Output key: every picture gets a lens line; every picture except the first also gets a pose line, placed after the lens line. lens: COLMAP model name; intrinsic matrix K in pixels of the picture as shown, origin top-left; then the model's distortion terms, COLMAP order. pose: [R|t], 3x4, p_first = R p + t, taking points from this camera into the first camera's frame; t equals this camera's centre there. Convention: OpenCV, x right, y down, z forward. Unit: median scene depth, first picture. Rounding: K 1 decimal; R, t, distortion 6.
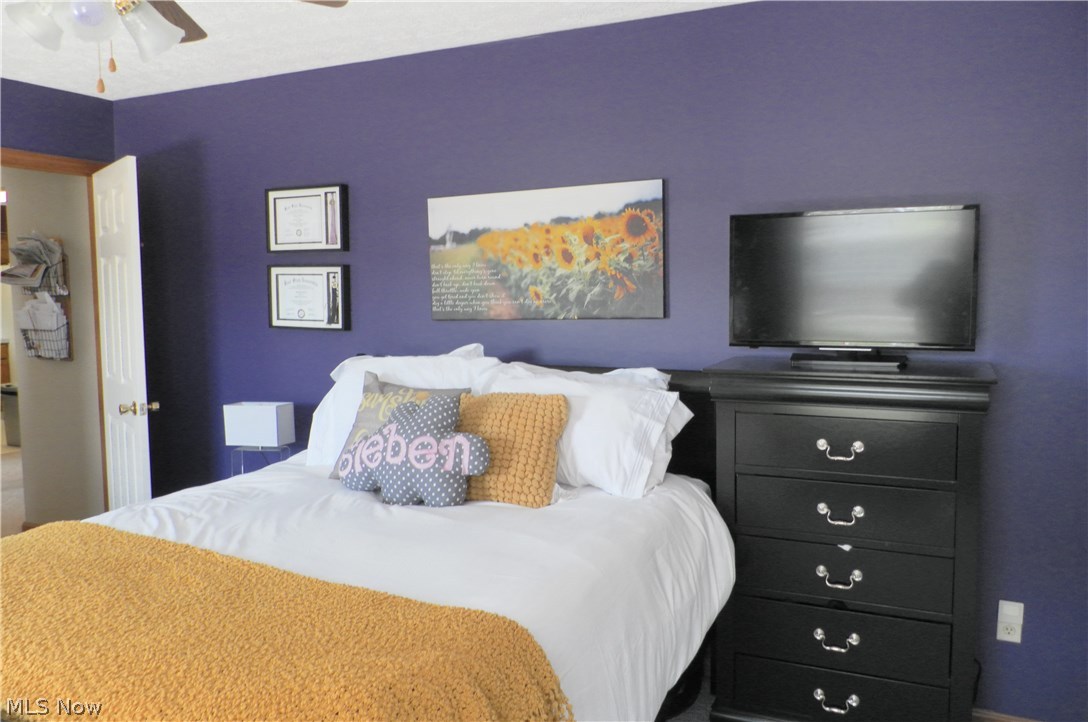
lens RADIAL K [[824.1, 0, 548.4], [0, 824.1, 363.3], [0, 0, 1]] dist [-0.011019, -0.000309]
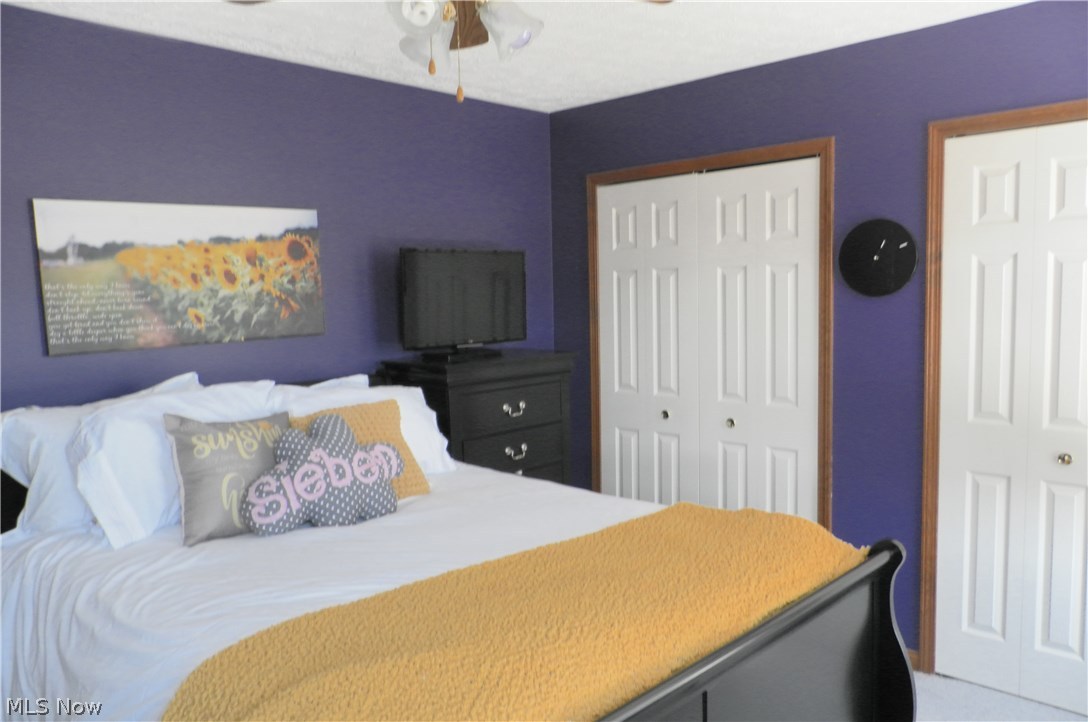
lens RADIAL K [[824.1, 0, 548.4], [0, 824.1, 363.3], [0, 0, 1]] dist [-0.011019, -0.000309]
pose [[0.315247, -0.081247, 0.945526, -0.782569], [0.111216, 0.992626, 0.048214, -0.033131], [-0.942471, 0.089958, 0.321958, 0.336015]]
